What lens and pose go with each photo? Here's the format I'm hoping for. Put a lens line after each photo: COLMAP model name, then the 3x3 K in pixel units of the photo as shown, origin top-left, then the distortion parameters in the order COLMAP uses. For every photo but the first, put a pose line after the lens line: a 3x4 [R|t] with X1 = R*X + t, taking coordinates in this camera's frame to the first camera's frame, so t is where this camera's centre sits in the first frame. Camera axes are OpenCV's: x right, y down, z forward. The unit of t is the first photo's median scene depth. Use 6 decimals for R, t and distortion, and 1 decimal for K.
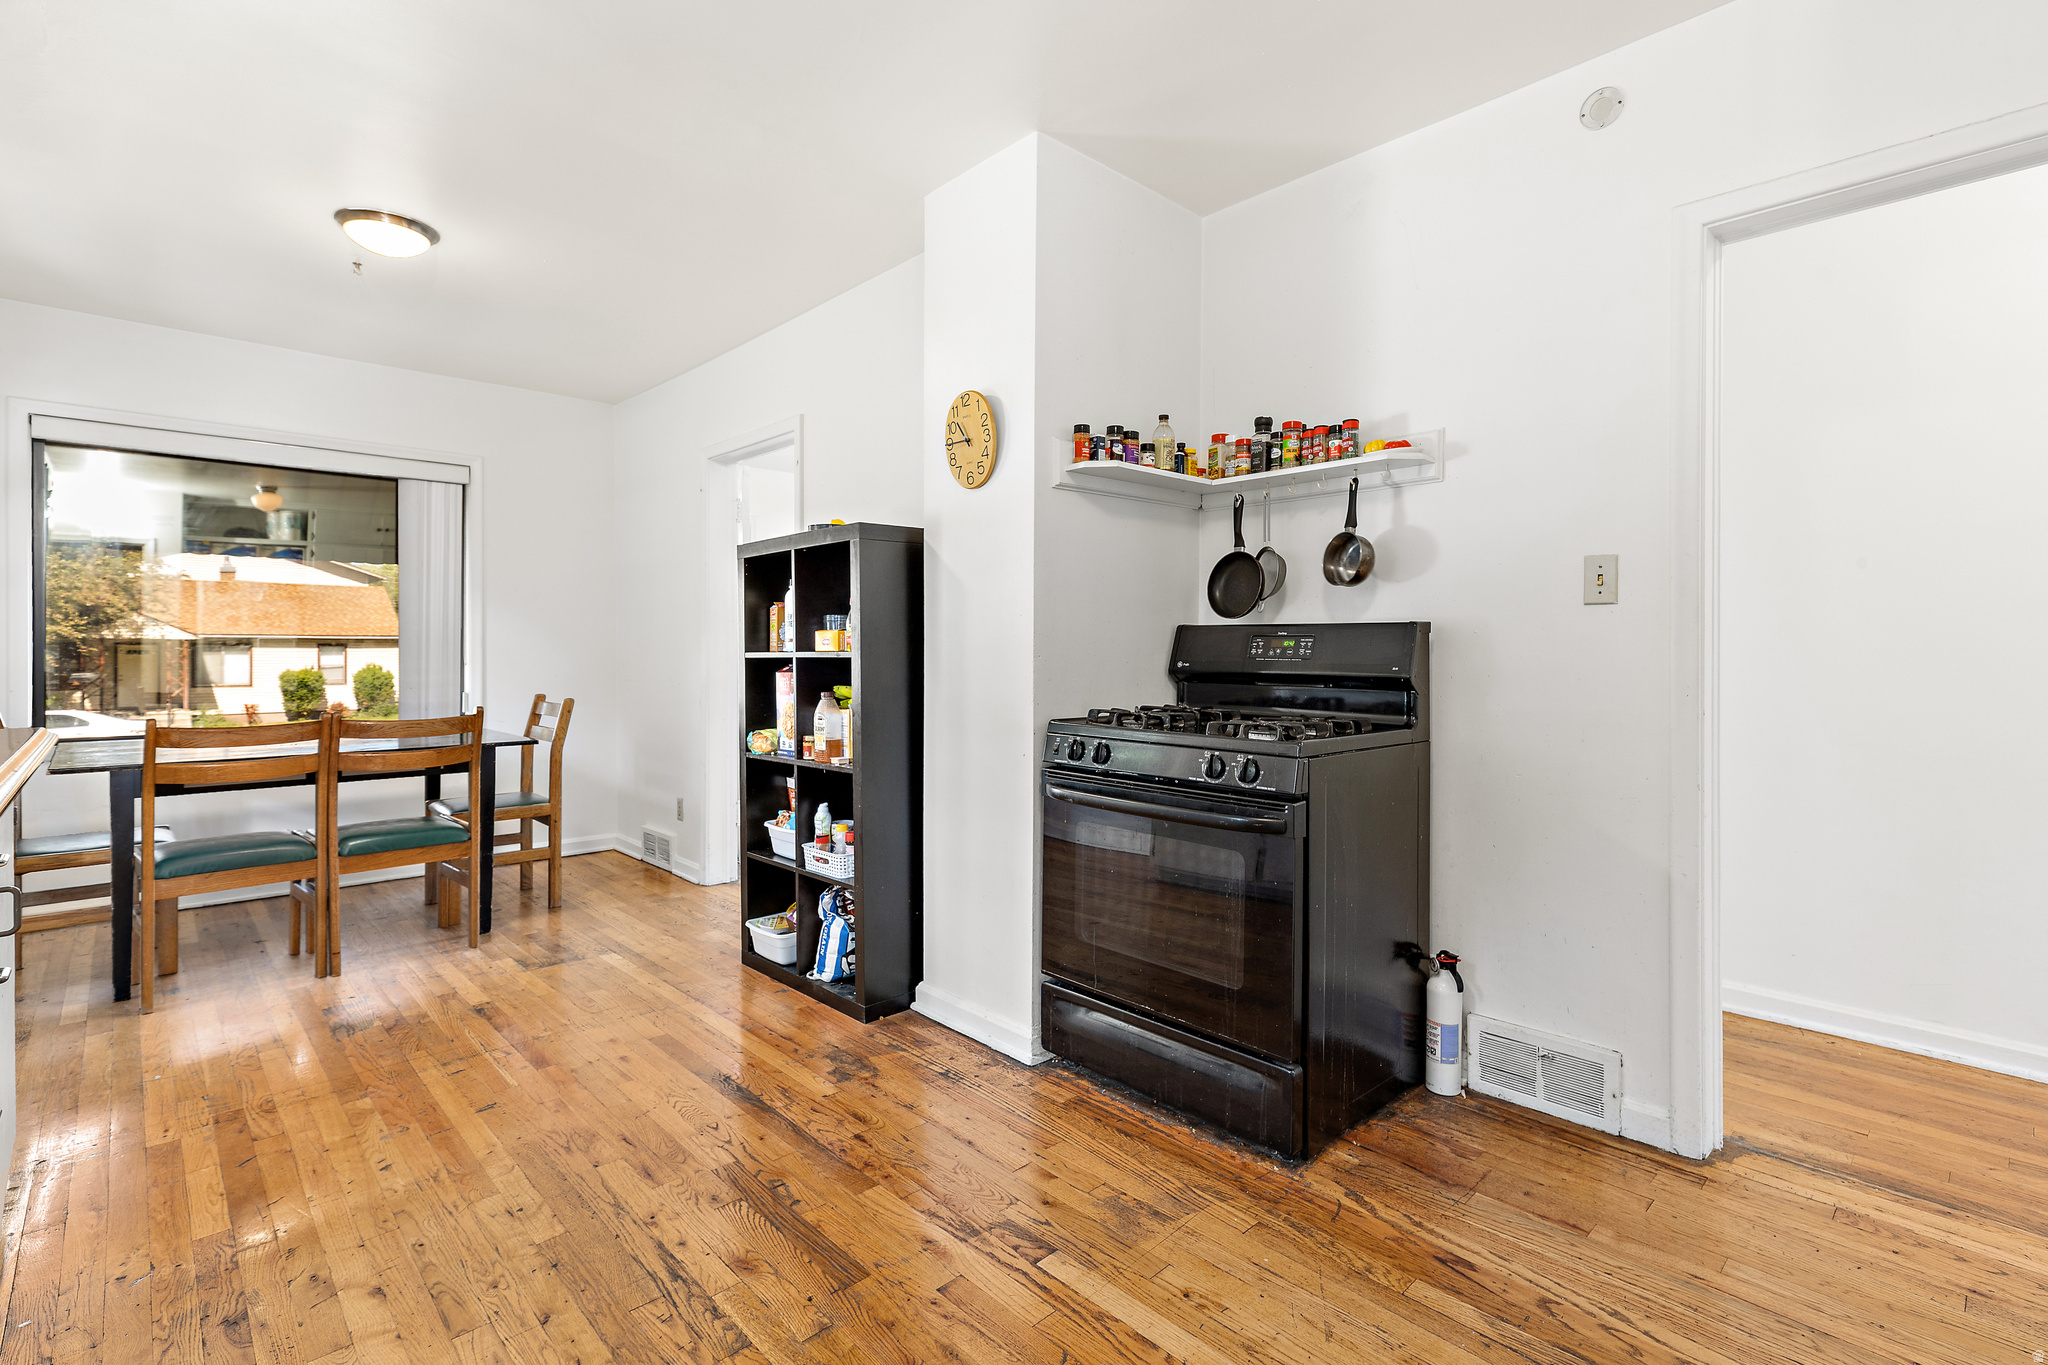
lens RADIAL K [[946.3, 0, 1040.7], [0, 946.3, 648.6], [0, 0, 1]] dist [0.005625, -0.000102]
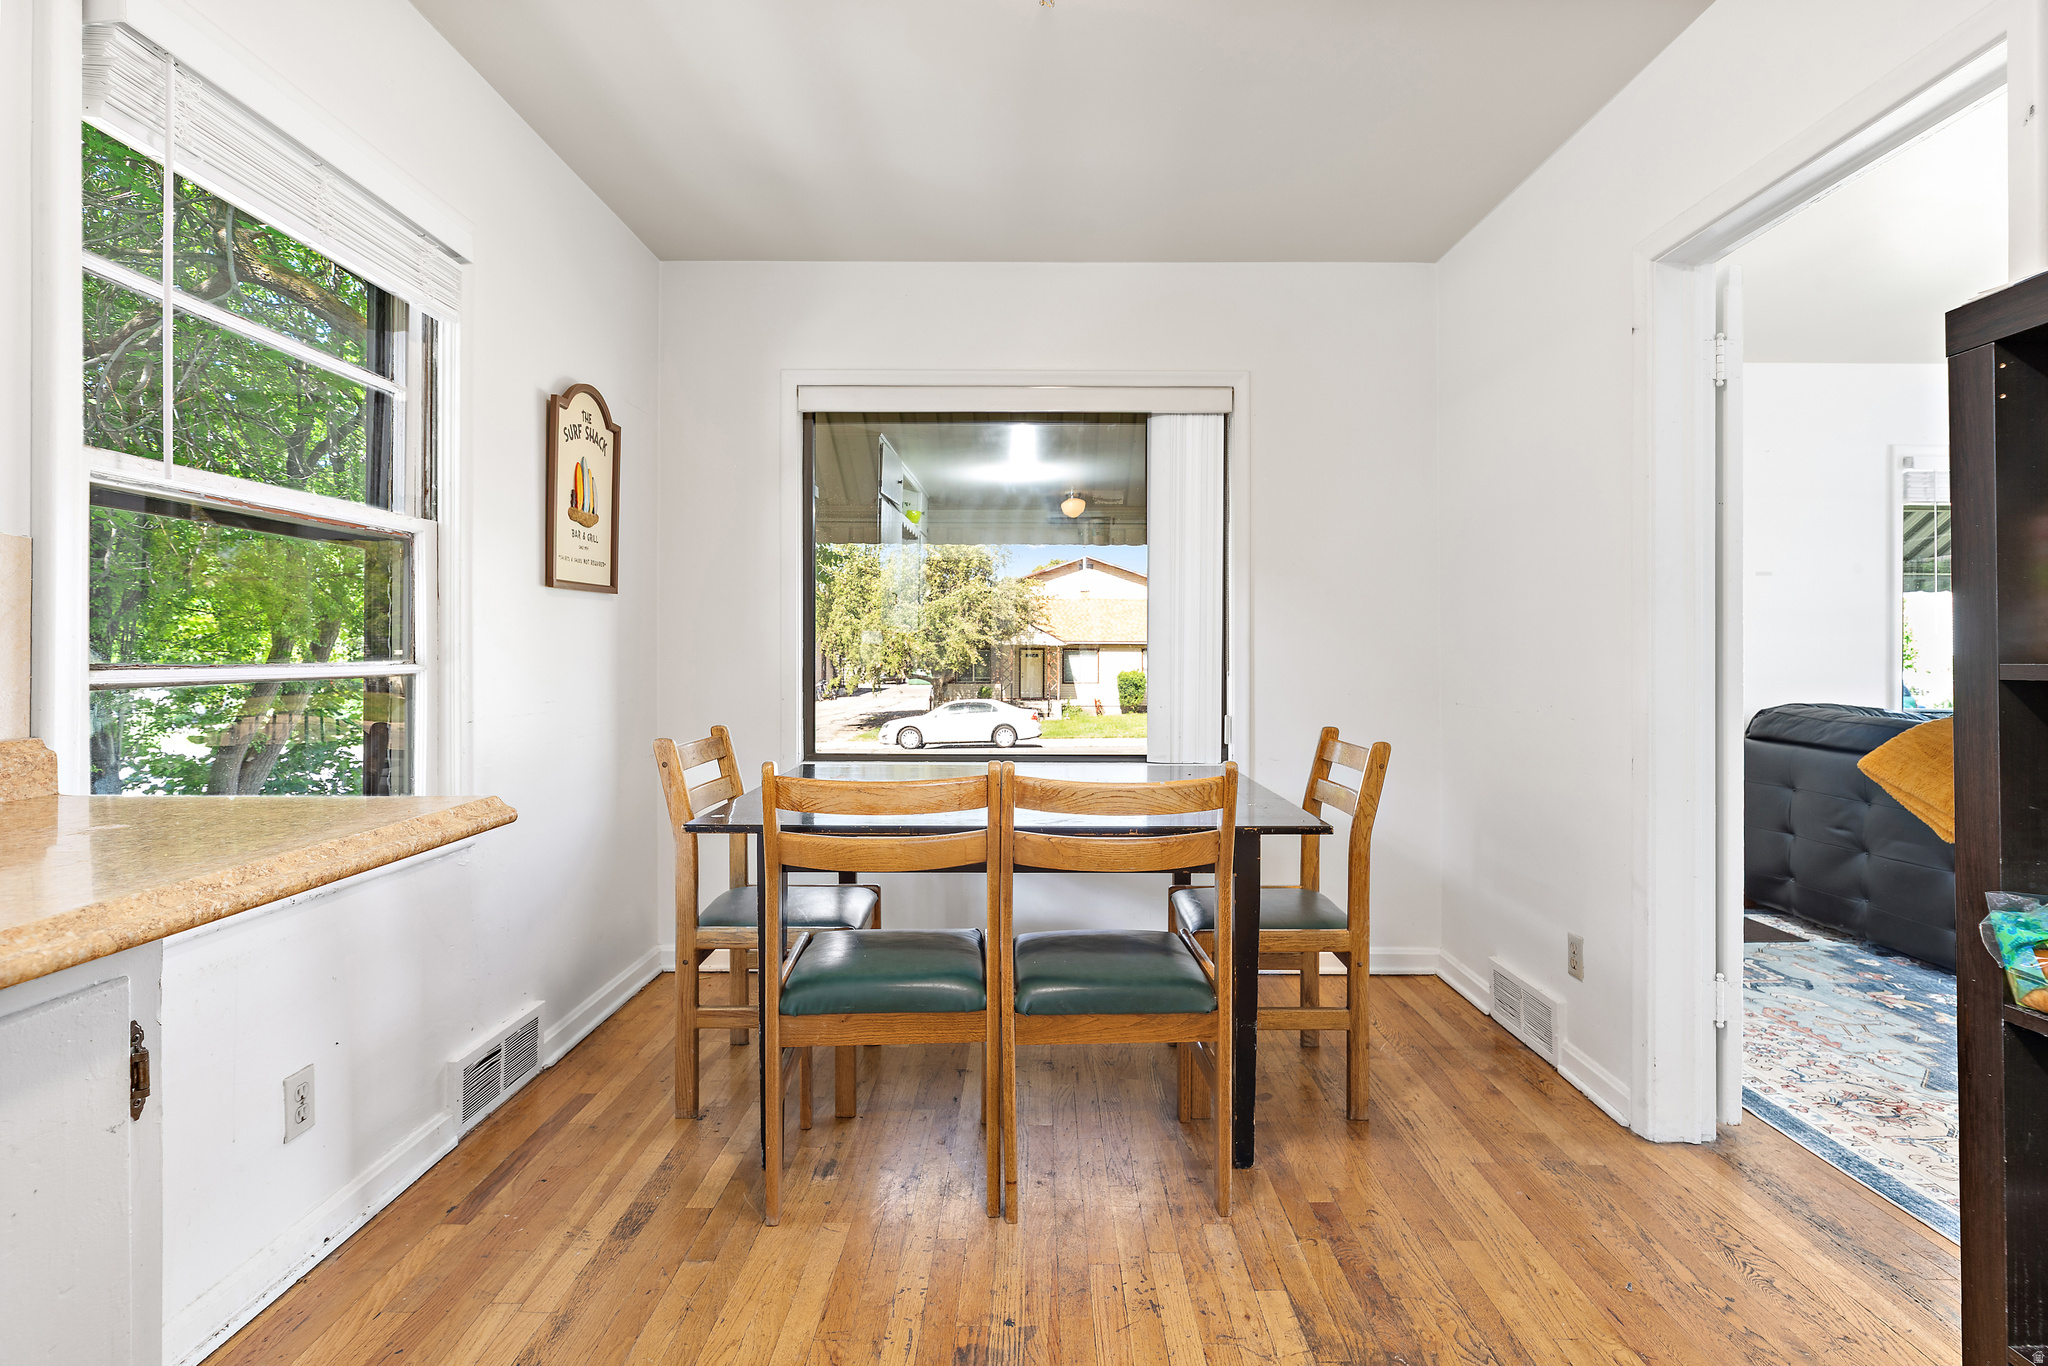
lens RADIAL K [[960.3, 0, 1041.3], [0, 960.3, 644.9], [0, 0, 1]] dist [0.000134, 0.000261]
pose [[0.723135, -0.003542, -0.690698, -0.273625], [-0.002991, 0.999961, -0.008259, 0.001891], [0.690700, 0.008038, 0.723097, 0.493349]]
